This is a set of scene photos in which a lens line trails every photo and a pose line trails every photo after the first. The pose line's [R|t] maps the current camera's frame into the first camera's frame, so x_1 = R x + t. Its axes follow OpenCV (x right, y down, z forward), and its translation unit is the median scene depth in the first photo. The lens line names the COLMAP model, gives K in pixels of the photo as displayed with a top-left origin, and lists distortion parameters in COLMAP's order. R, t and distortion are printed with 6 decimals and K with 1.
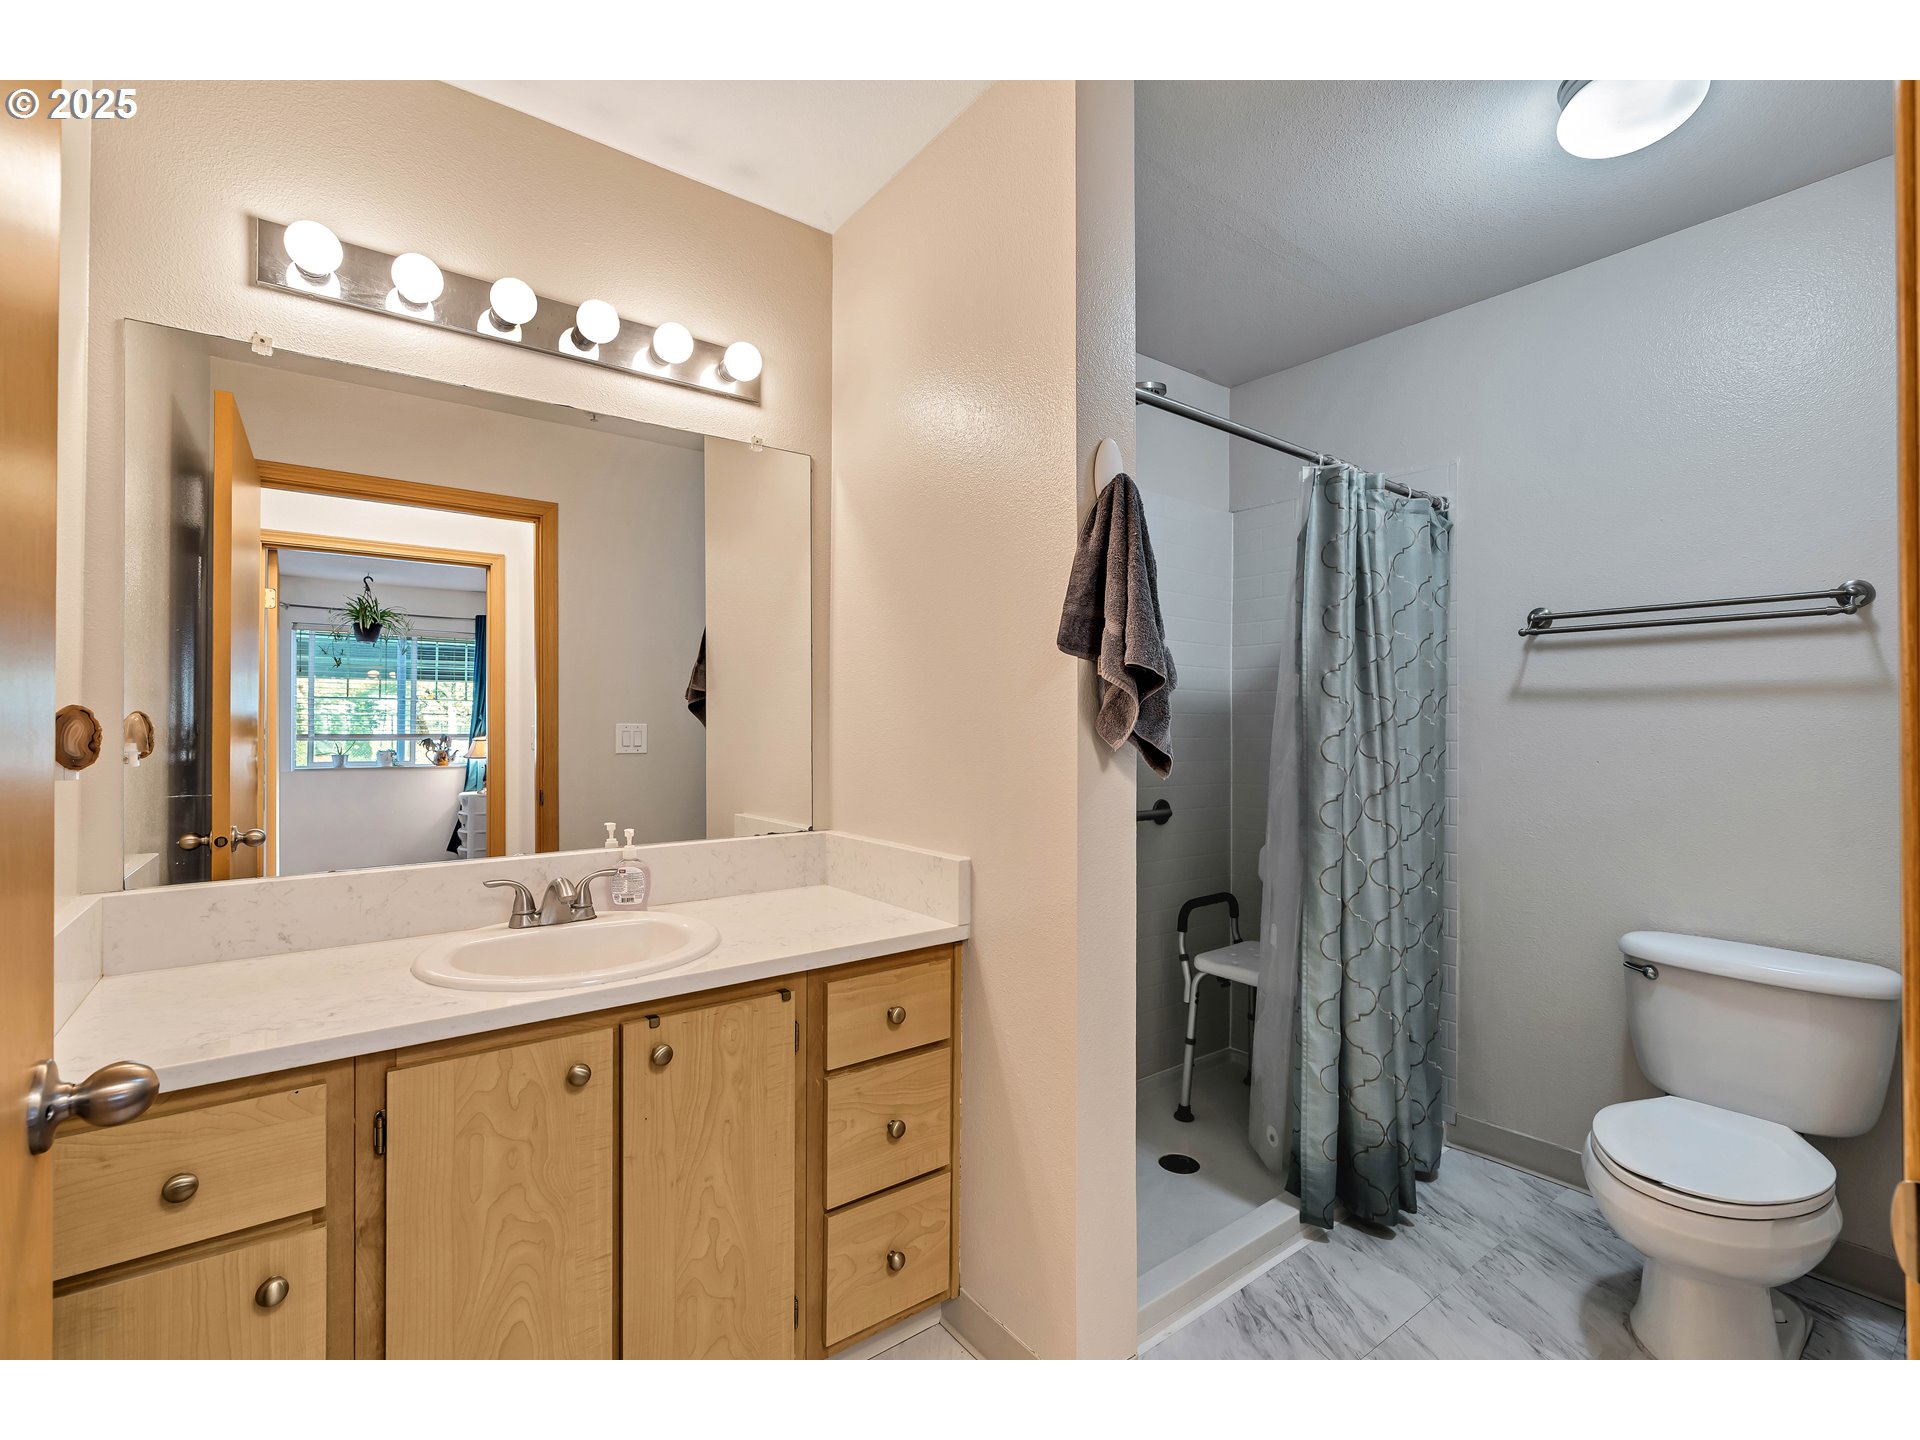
lens RADIAL K [[874.2, 0, 960.8], [0, 874.2, 719.8], [0, 0, 1]] dist [-0.001641, 0.003922]
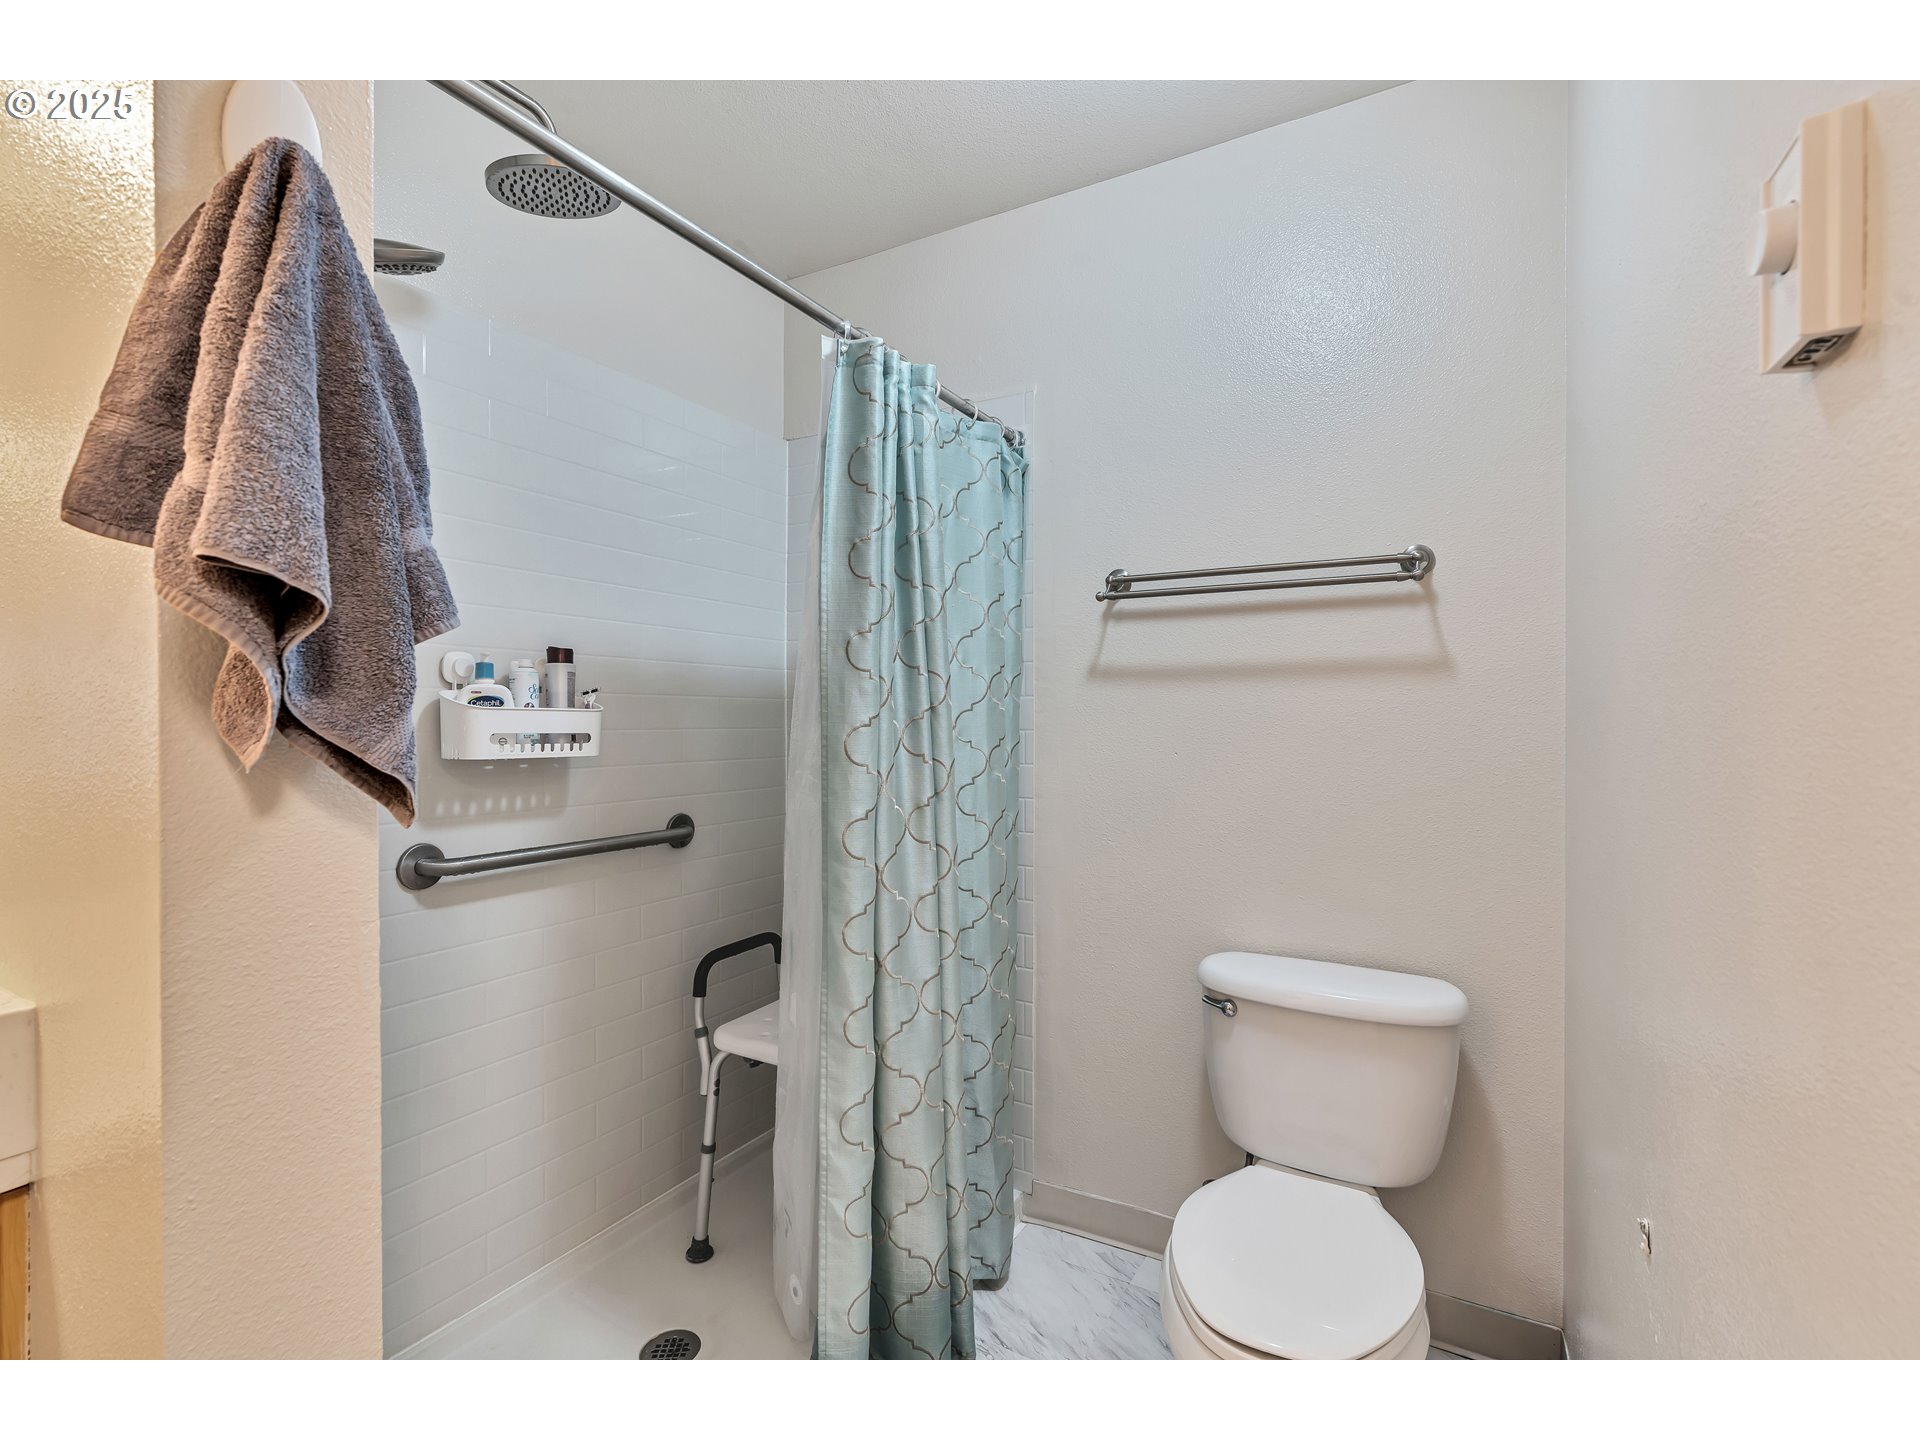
lens RADIAL K [[874.2, 0, 959.3], [0, 874.2, 718.1], [0, 0, 1]] dist [-0.001641, 0.003922]
pose [[0.924820, -0.006790, 0.380344, 0.226363], [0.002077, 0.999916, 0.012800, 0.003252], [-0.380399, -0.011047, 0.924757, 0.316806]]
